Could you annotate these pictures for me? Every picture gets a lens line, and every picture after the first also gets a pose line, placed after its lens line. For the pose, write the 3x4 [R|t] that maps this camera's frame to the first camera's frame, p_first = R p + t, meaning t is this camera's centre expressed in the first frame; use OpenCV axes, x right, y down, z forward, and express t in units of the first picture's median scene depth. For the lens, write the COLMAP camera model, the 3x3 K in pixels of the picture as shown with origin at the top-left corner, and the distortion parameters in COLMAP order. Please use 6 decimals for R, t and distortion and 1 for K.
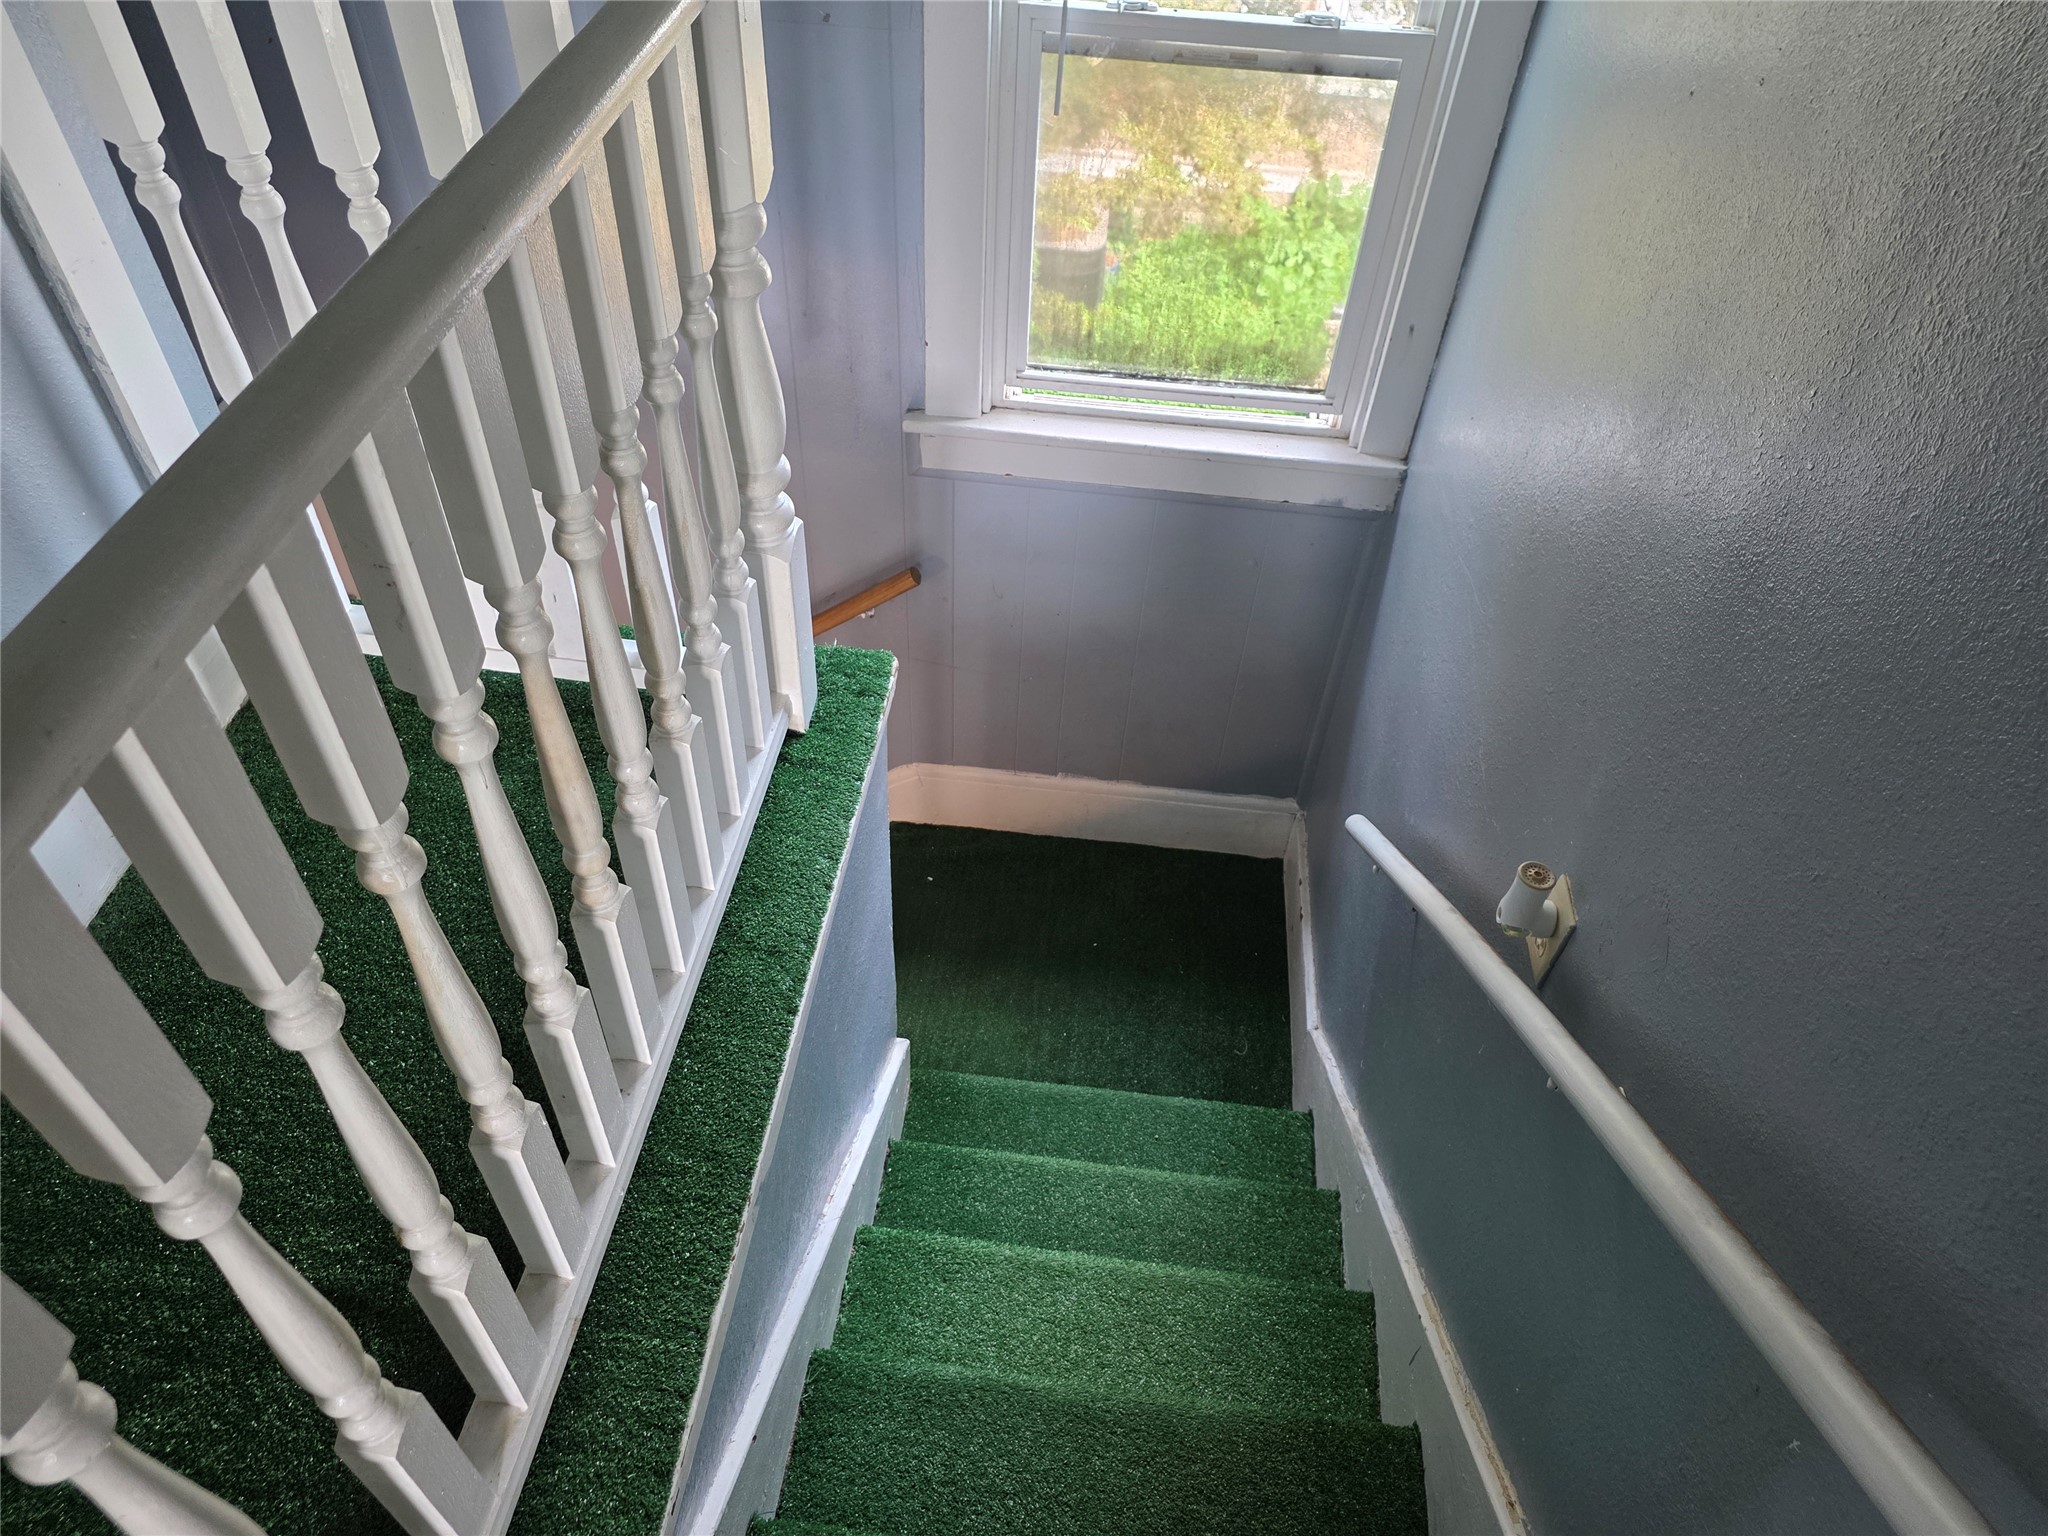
lens RADIAL K [[1371.4, 0, 1029.4], [0, 1371.4, 755.7], [0, 0, 1]] dist [0.083435, -0.031291]
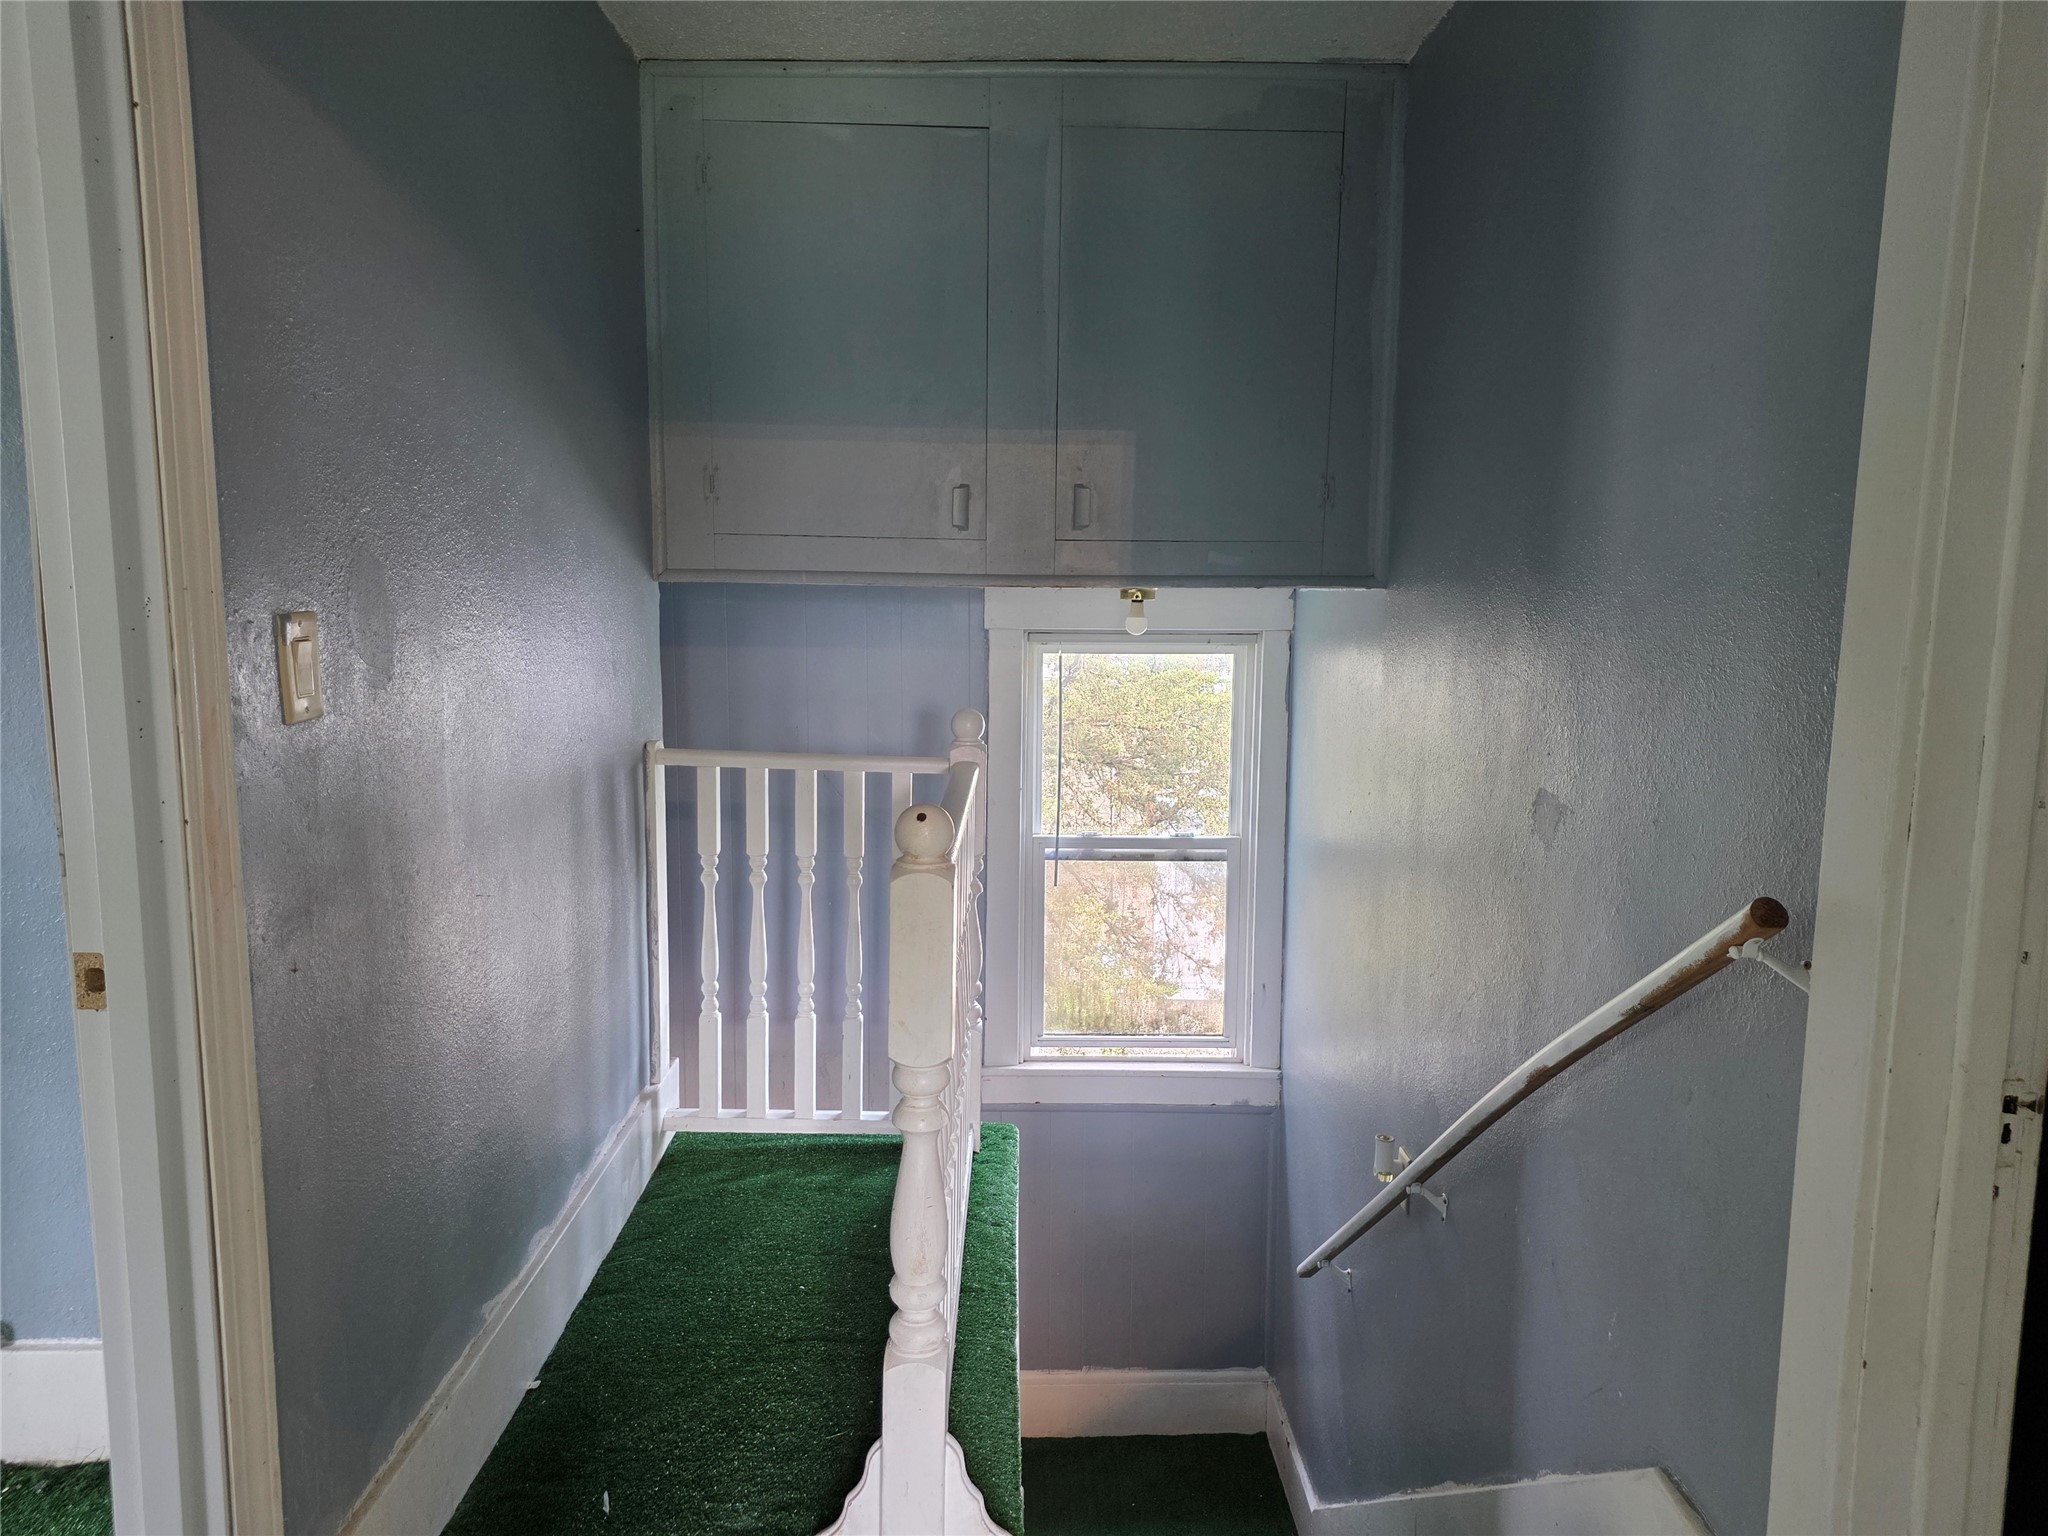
lens RADIAL K [[1371.4, 0, 1025.2], [0, 1371.4, 770.1], [0, 0, 1]] dist [0.083435, -0.031291]
pose [[0.992173, -0.056663, 0.111272, -0.188541], [0.113139, 0.785007, -0.609067, 0.469038], [-0.052838, 0.616890, 0.785274, -0.482506]]
